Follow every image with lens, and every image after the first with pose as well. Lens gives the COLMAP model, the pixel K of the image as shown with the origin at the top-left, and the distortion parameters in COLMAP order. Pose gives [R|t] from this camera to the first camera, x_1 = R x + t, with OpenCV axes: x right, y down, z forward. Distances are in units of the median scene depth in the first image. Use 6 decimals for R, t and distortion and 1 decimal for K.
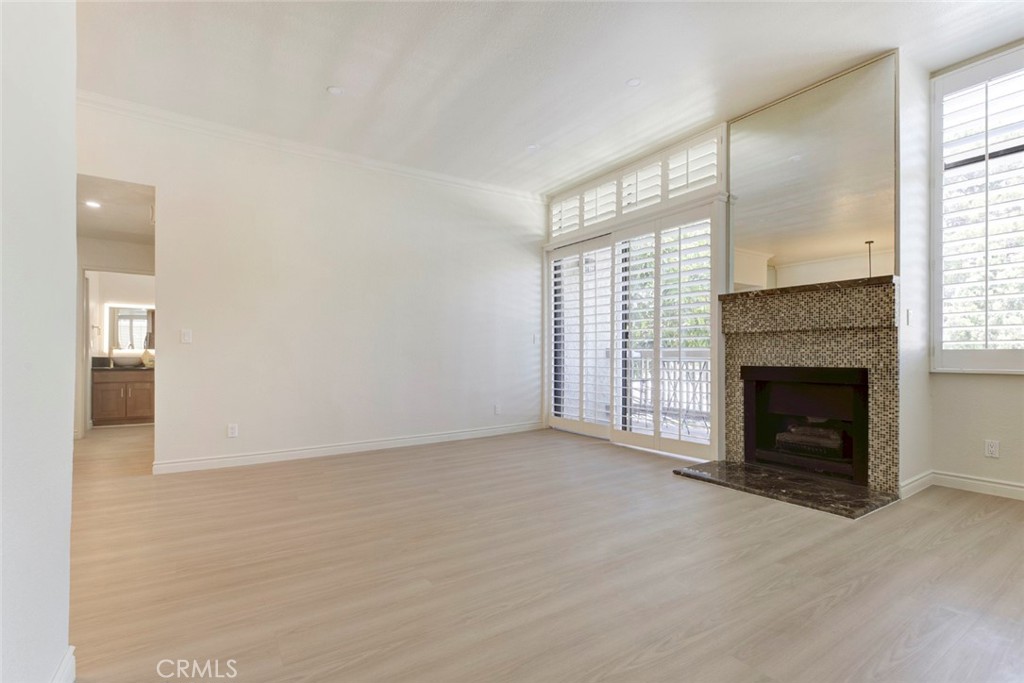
lens RADIAL K [[484.4, 0, 517.1], [0, 484.4, 355.3], [0, 0, 1]] dist [0.019541, -0.000526]
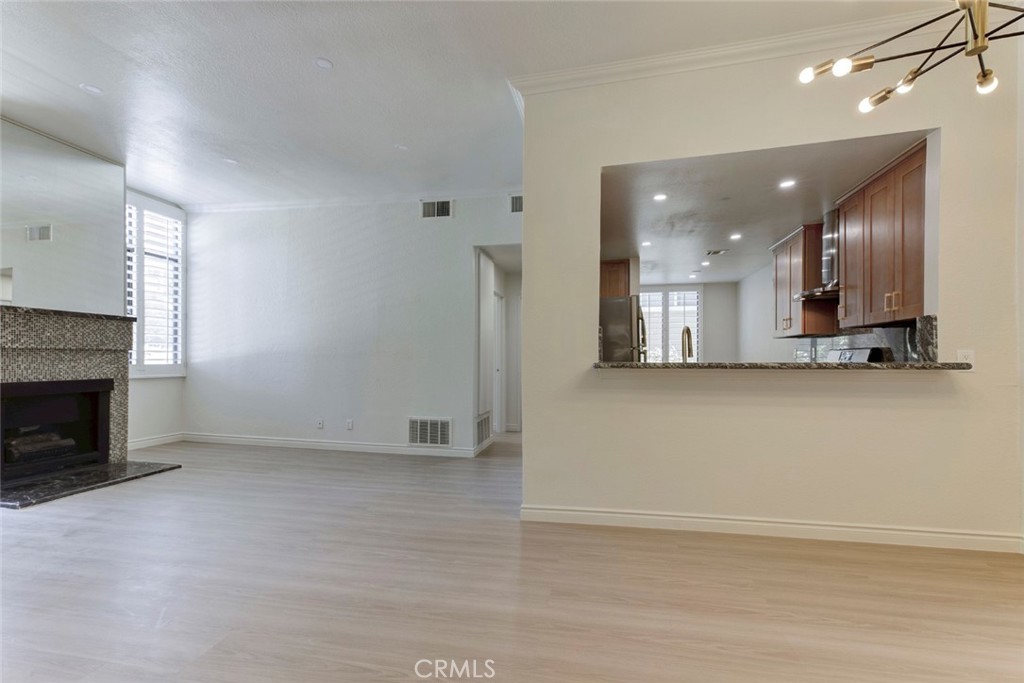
lens RADIAL K [[466.4, 0, 515.8], [0, 466.4, 354.5], [0, 0, 1]] dist [0.028696, 0.000101]
pose [[-0.705310, -0.001027, 0.708899, -0.941612], [-0.011679, 0.999880, -0.010171, -0.037322], [-0.708803, -0.015453, -0.705237, 0.992496]]
